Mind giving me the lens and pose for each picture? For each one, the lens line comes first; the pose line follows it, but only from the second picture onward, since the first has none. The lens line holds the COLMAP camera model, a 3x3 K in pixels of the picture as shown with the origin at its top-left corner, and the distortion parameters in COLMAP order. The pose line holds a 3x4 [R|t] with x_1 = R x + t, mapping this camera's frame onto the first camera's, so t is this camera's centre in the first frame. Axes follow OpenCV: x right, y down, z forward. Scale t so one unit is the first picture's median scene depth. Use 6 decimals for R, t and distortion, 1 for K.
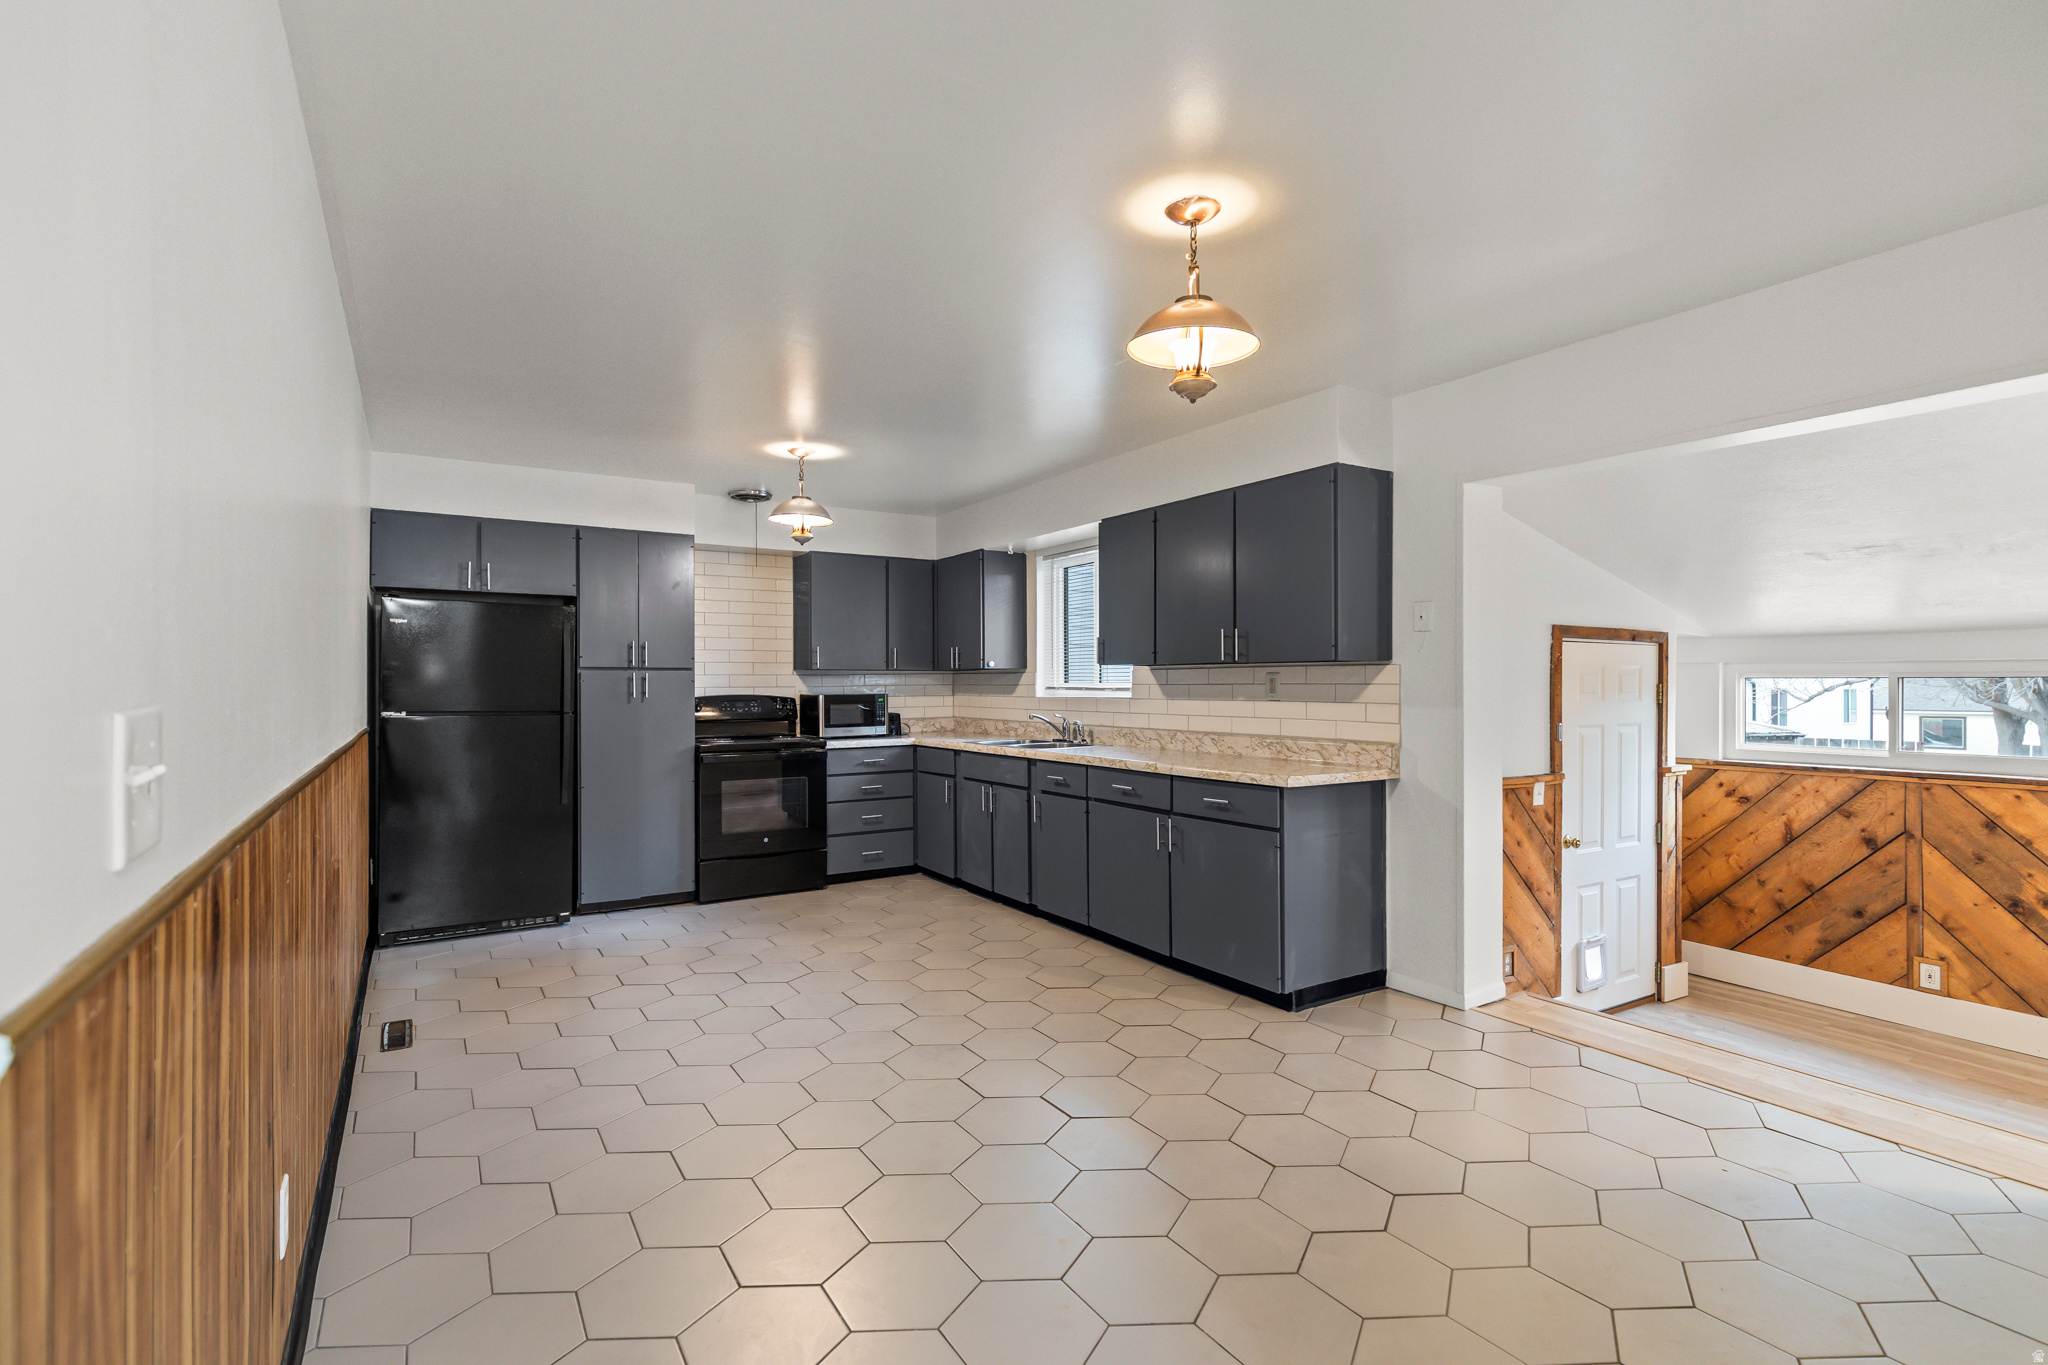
lens RADIAL K [[930.3, 0, 1034.5], [0, 930.3, 681.7], [0, 0, 1]] dist [0.009390, -0.001358]
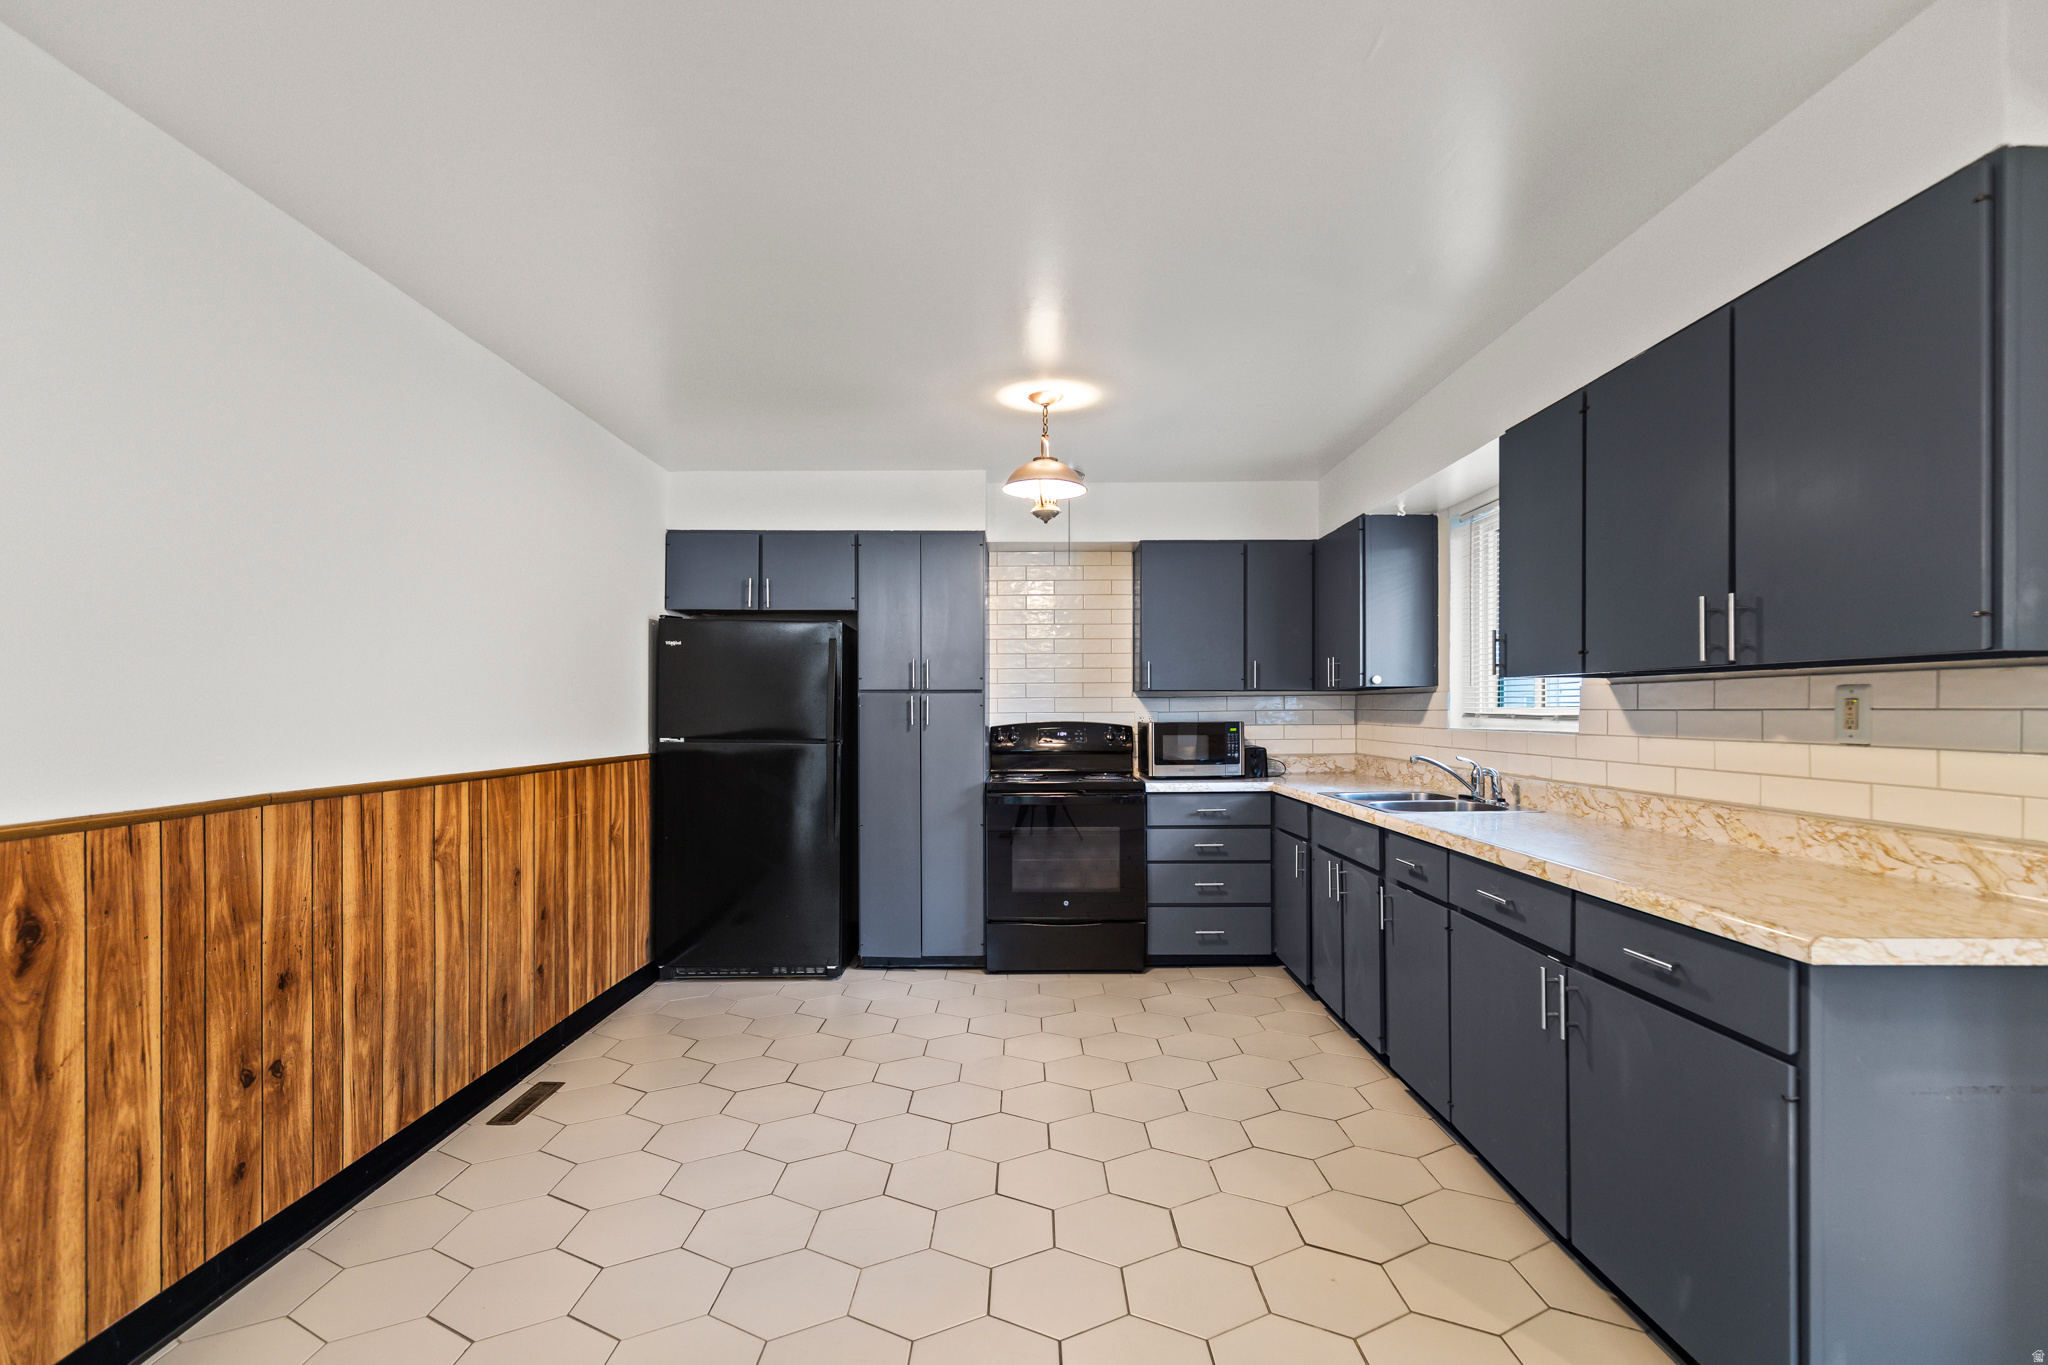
lens RADIAL K [[963.7, 0, 1028.1], [0, 963.7, 712.8], [0, 0, 1]] dist [-0.003017, 0.000062]
pose [[0.848046, 0.002631, -0.529917, 0.201603], [0.001131, 0.999976, 0.006776, 0.000191], [0.529922, -0.006346, 0.848023, 0.458797]]
